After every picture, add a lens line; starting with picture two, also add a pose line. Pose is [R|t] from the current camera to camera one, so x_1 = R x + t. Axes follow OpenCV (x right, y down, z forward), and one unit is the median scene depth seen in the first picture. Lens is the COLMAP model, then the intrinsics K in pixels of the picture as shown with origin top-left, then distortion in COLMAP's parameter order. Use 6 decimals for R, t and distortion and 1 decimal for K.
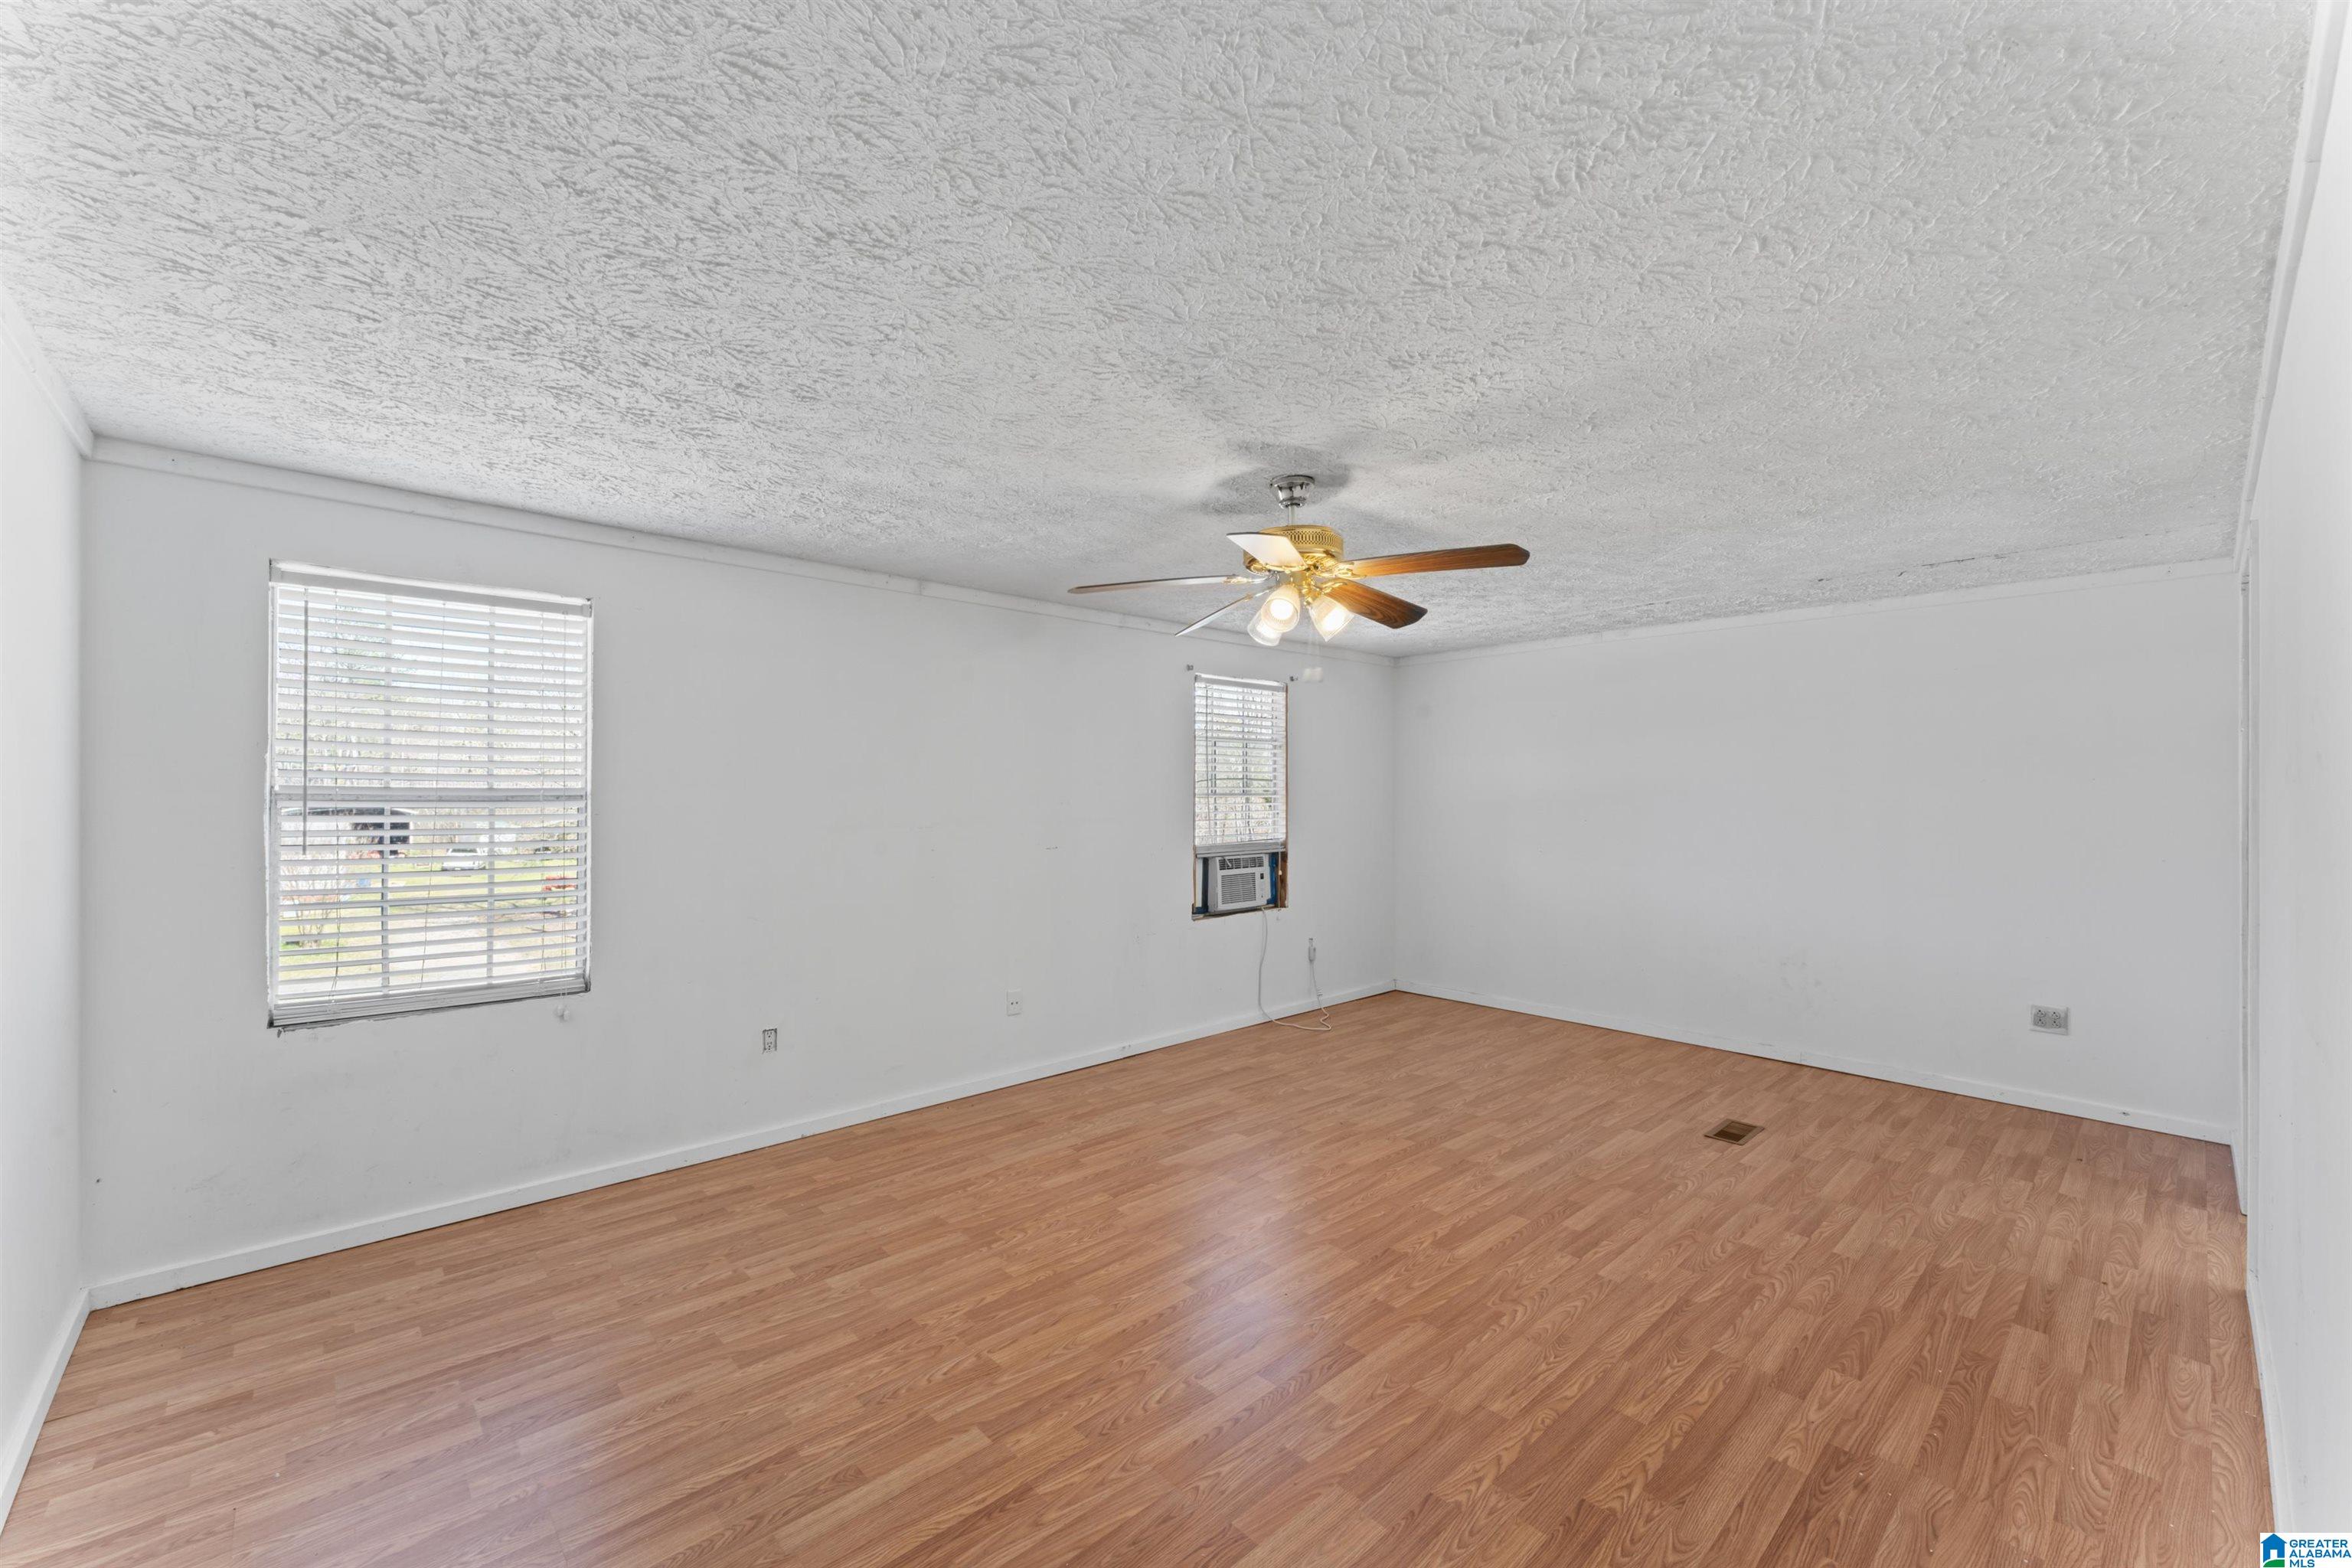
lens RADIAL K [[945.8, 0, 1170.8], [0, 945.8, 810.9], [0, 0, 1]] dist [-0.001332, 0.000018]
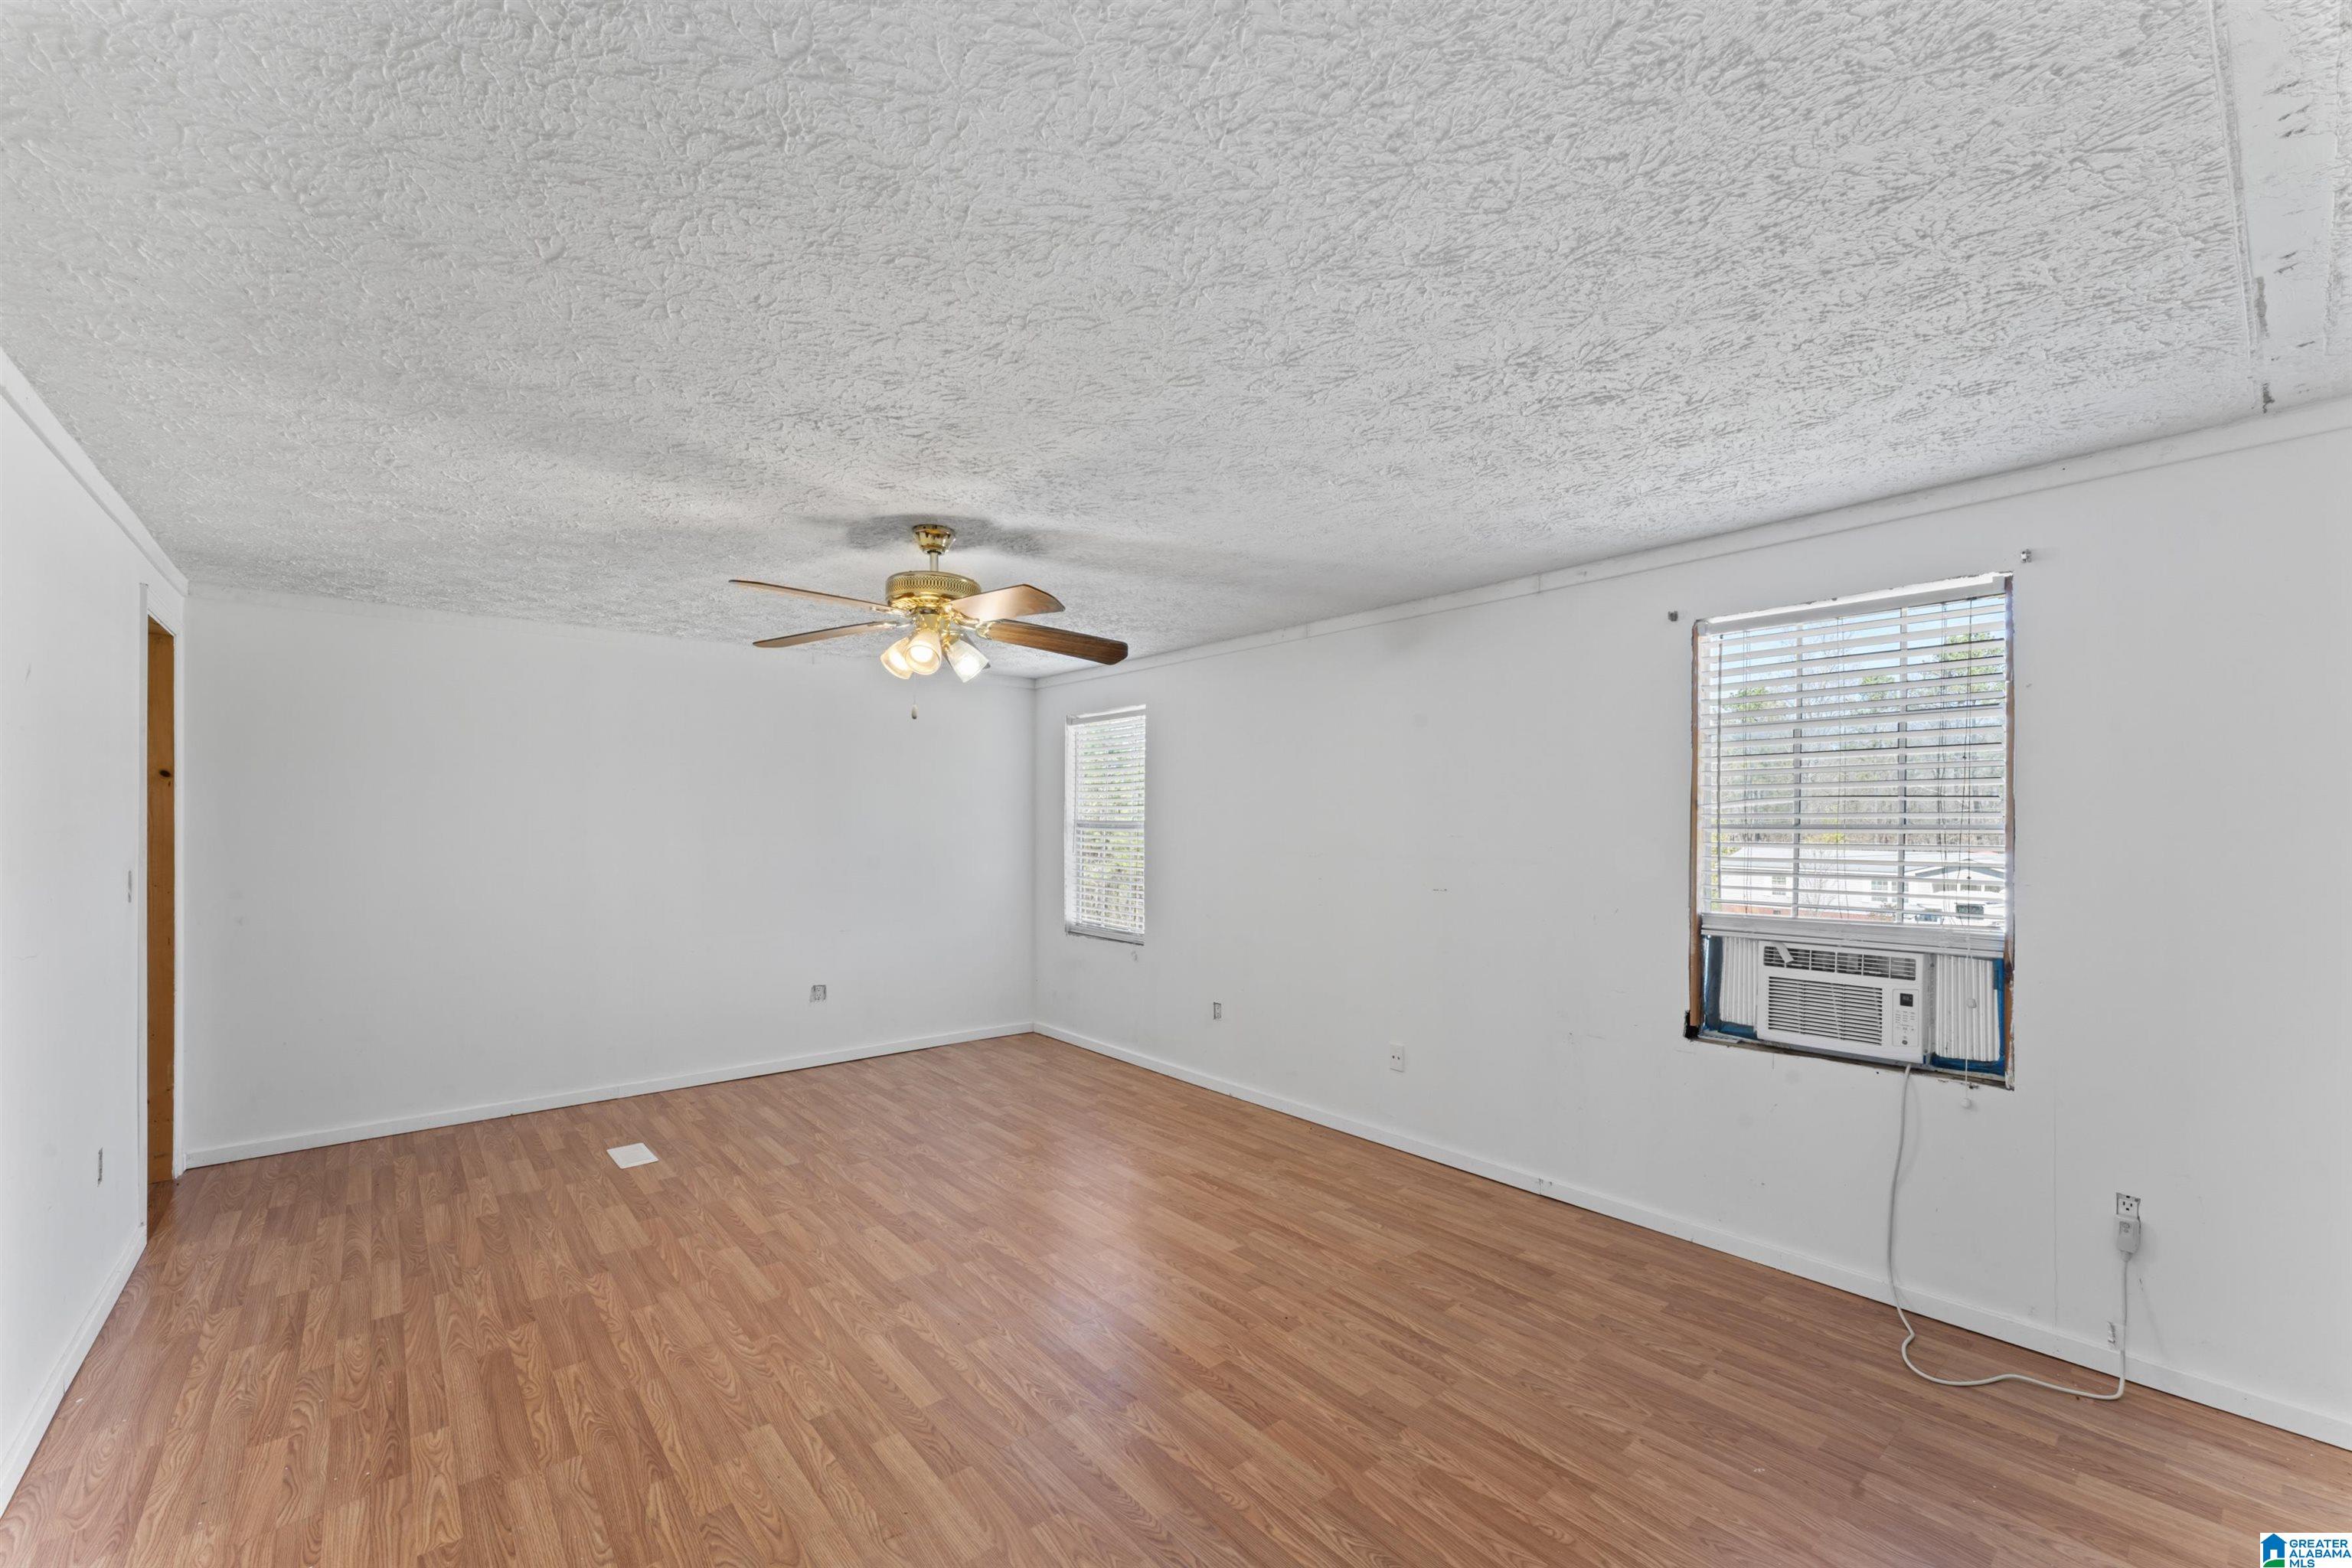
lens RADIAL K [[945.8, 0, 1170.8], [0, 945.8, 810.9], [0, 0, 1]] dist [-0.001332, 0.000018]
pose [[-0.042893, -0.013973, -0.998982, 1.105514], [-0.023232, 0.999646, -0.012985, -0.021029], [0.998810, 0.022652, -0.043202, 1.213548]]
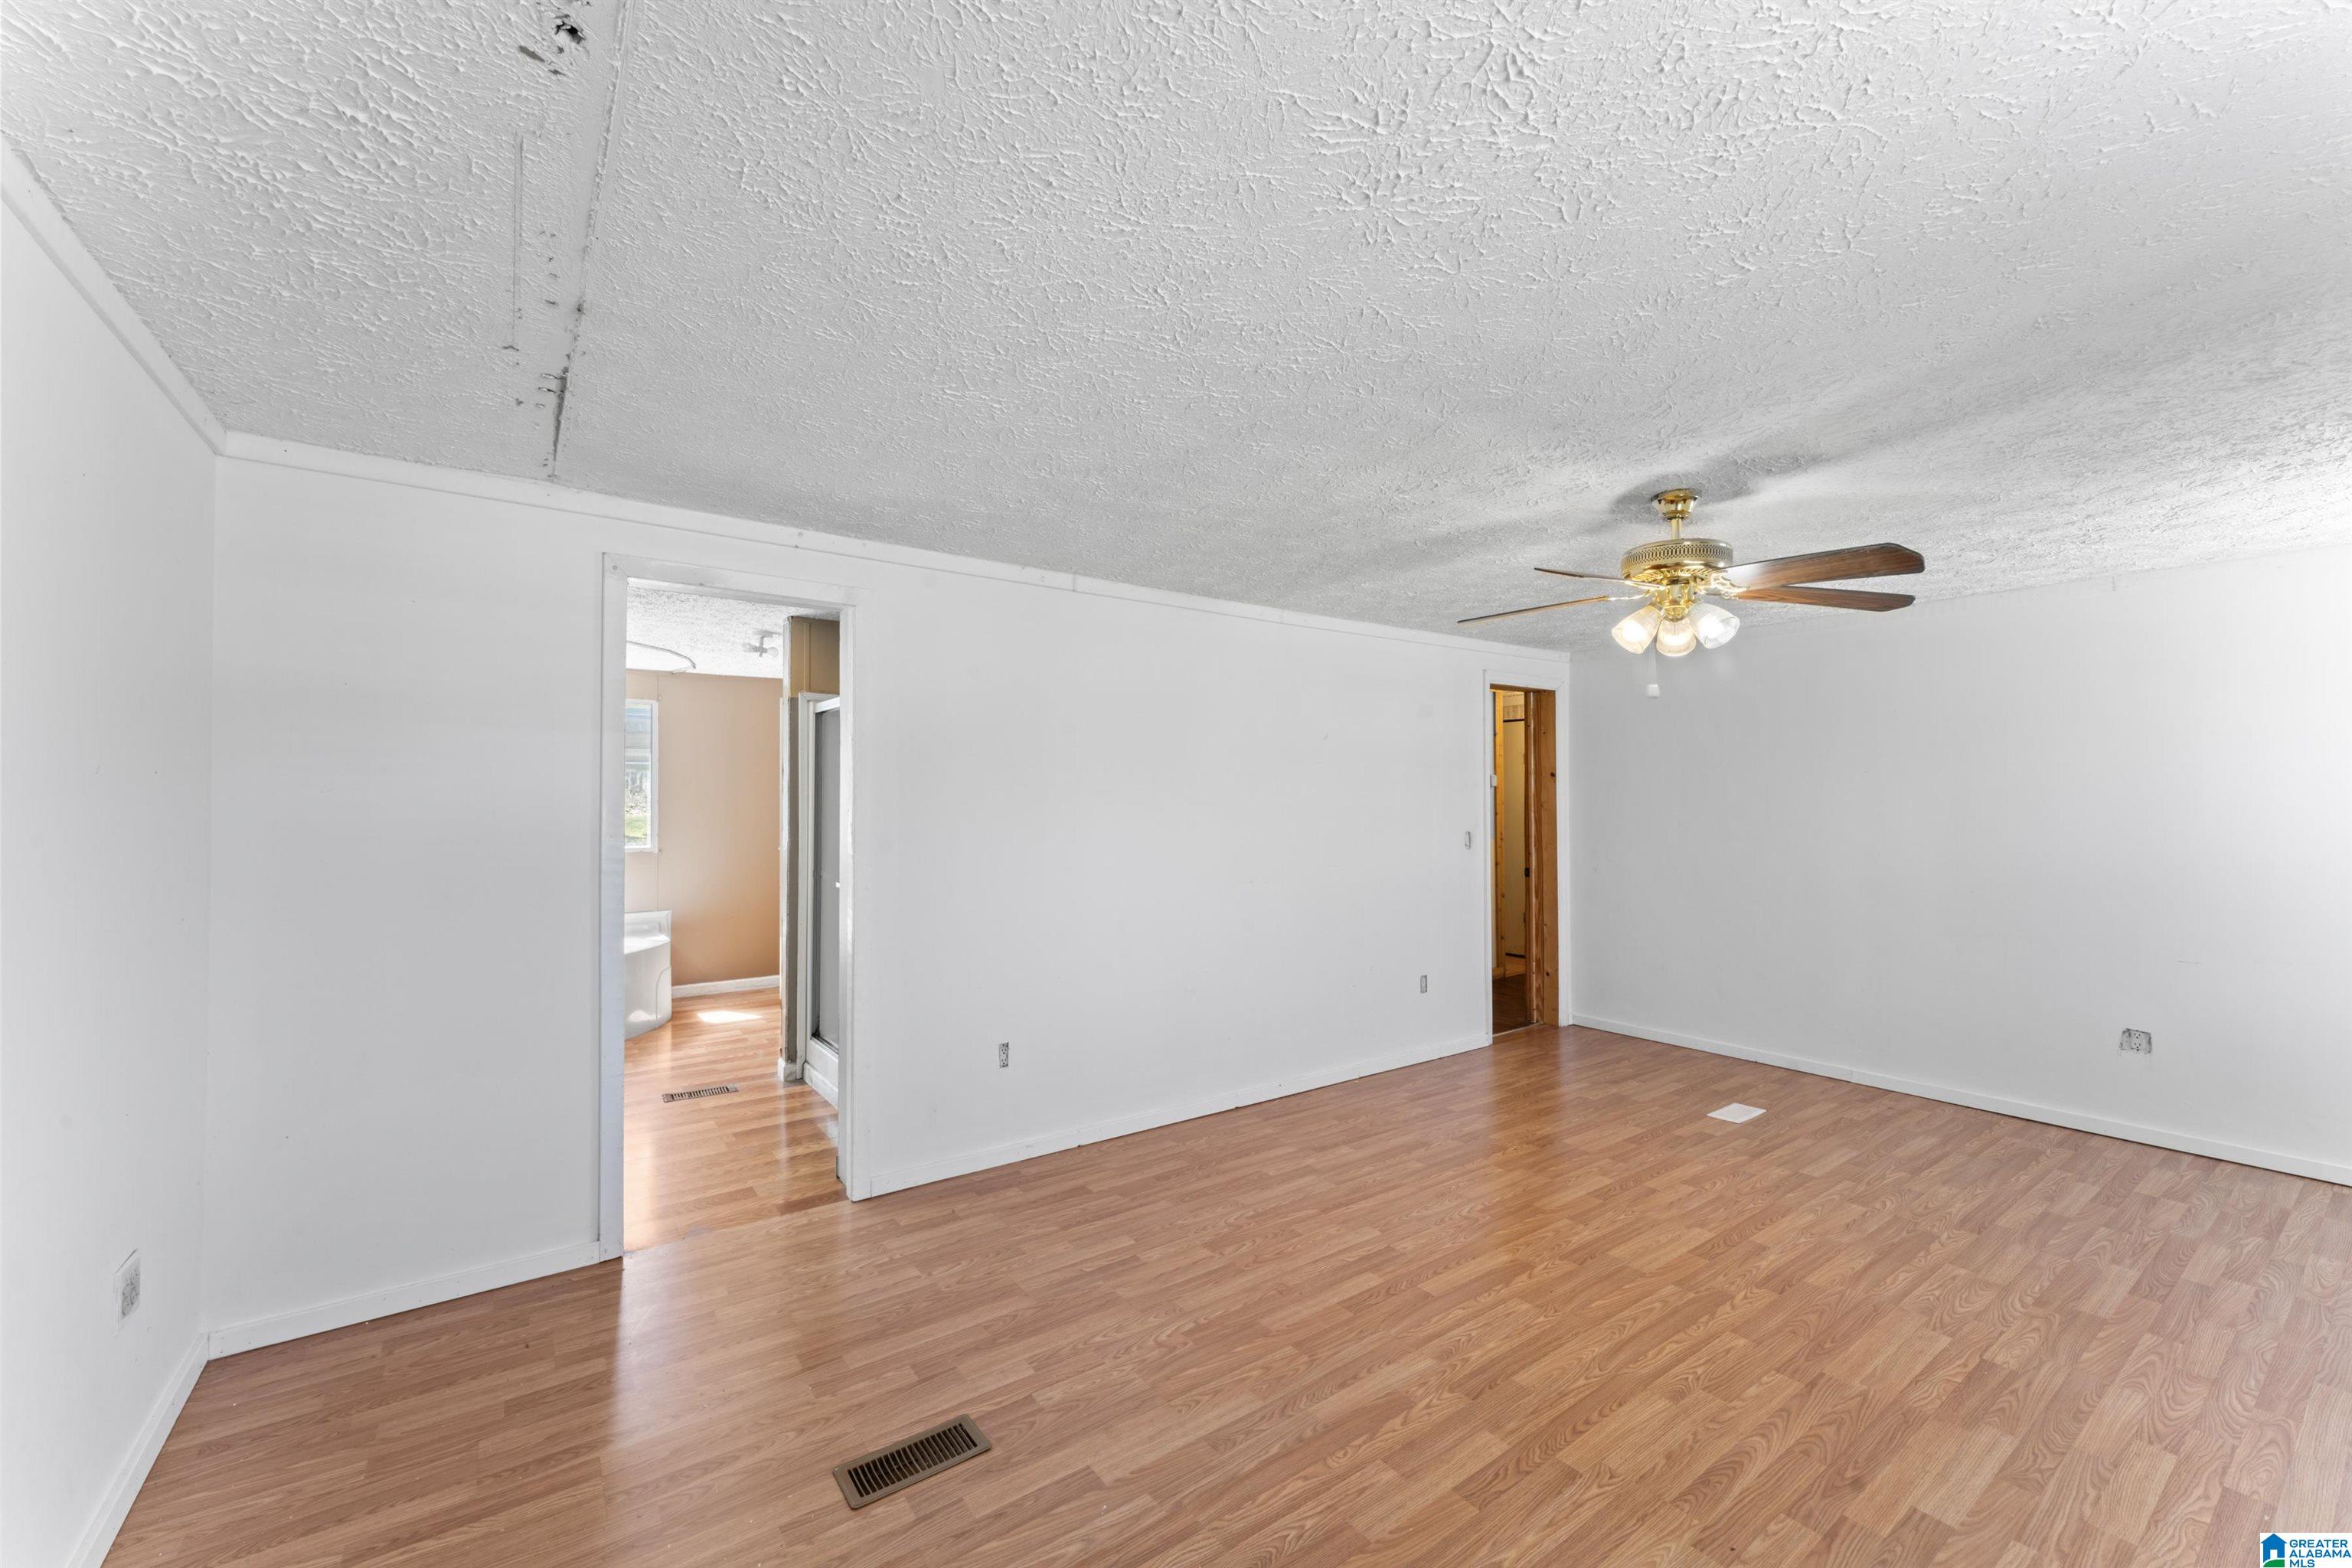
lens RADIAL K [[935.7, 0, 1181.2], [0, 935.7, 774.5], [0, 0, 1]] dist [0.000515, 0.000099]
pose [[-0.993460, 0.000492, 0.114184, 0.499830], [-0.000370, 0.999972, -0.007527, -0.038806], [-0.114184, -0.007520, -0.993431, 1.899459]]
